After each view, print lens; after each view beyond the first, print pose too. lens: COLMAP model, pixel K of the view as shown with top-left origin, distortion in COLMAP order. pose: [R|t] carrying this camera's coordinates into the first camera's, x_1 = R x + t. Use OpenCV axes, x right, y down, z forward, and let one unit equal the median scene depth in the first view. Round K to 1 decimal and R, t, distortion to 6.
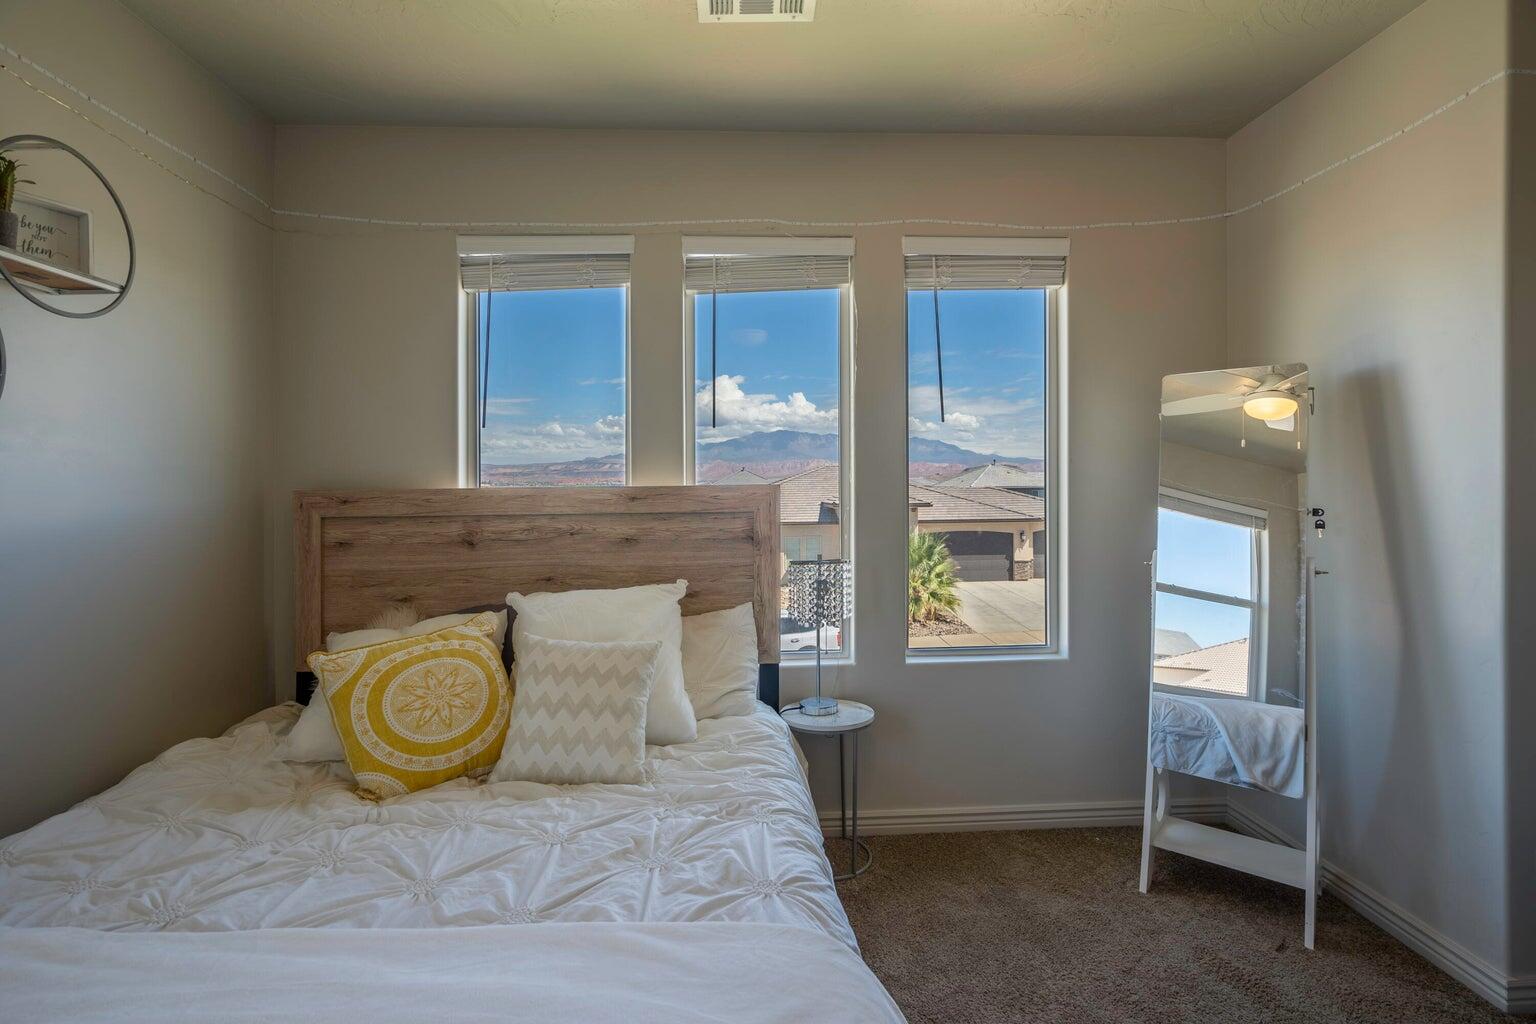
lens RADIAL K [[698.1, 0, 768.5], [0, 698.1, 476.6], [0, 0, 1]] dist [-0.000051, -0.000050]
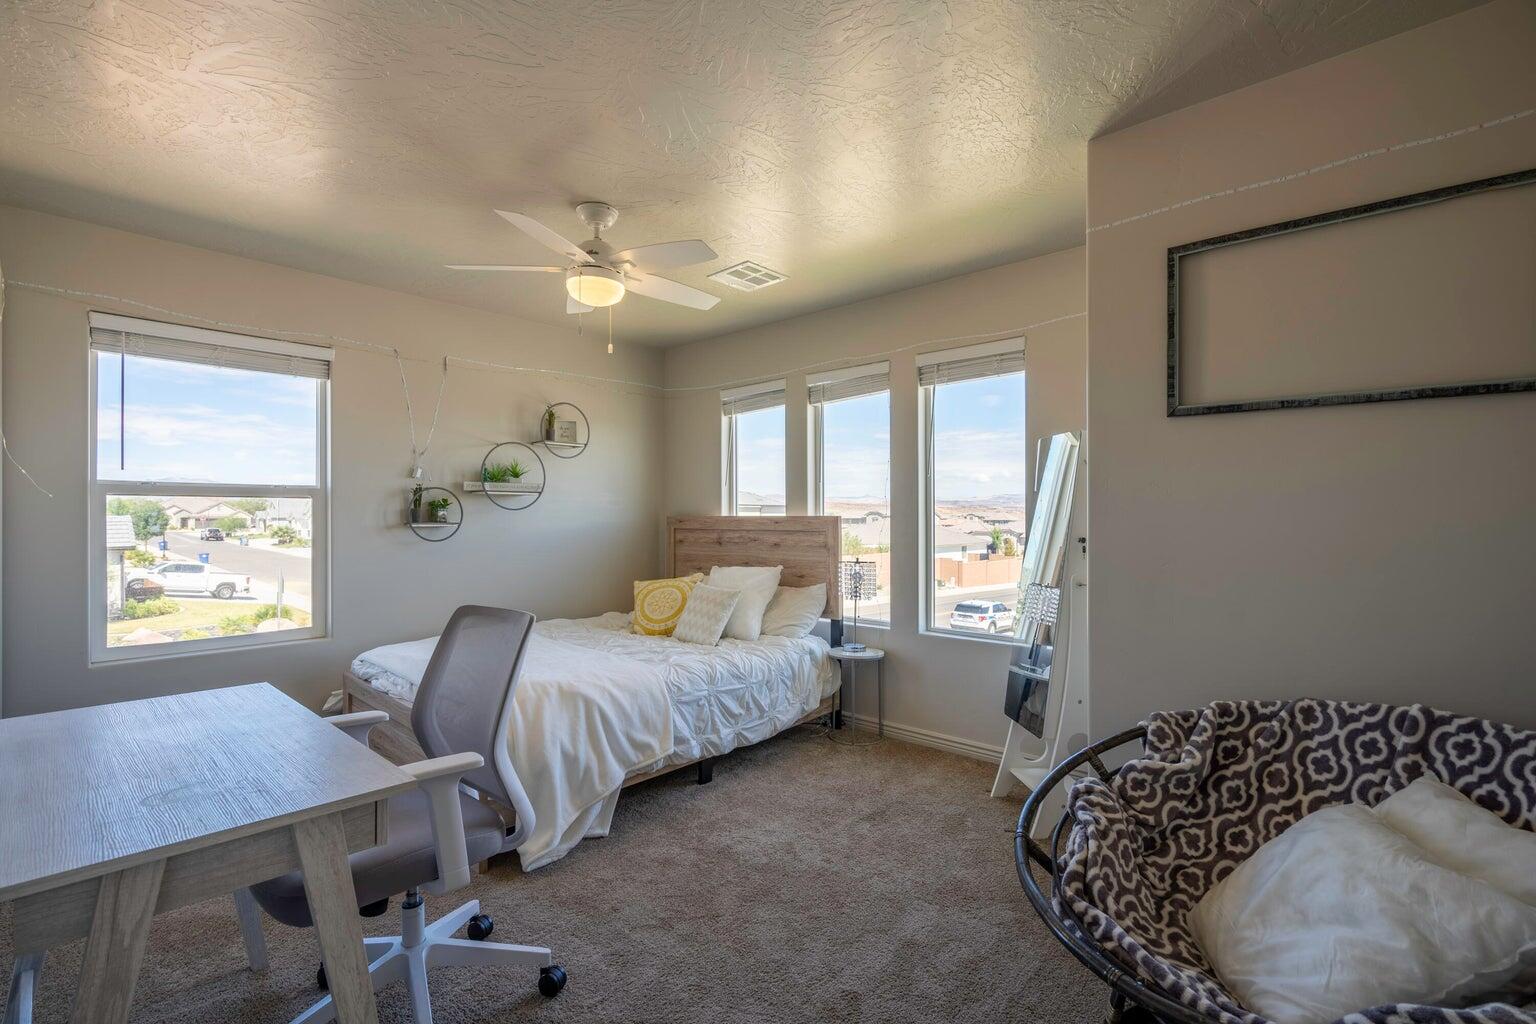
lens RADIAL K [[697.7, 0, 767.9], [0, 697.7, 499.1], [0, 0, 1]] dist [-0.001155, -0.000180]
pose [[0.701748, -0.006058, -0.712399, 1.114794], [-0.000834, 0.999956, -0.009325, -0.013512], [0.712425, 0.007138, 0.701712, -0.323404]]
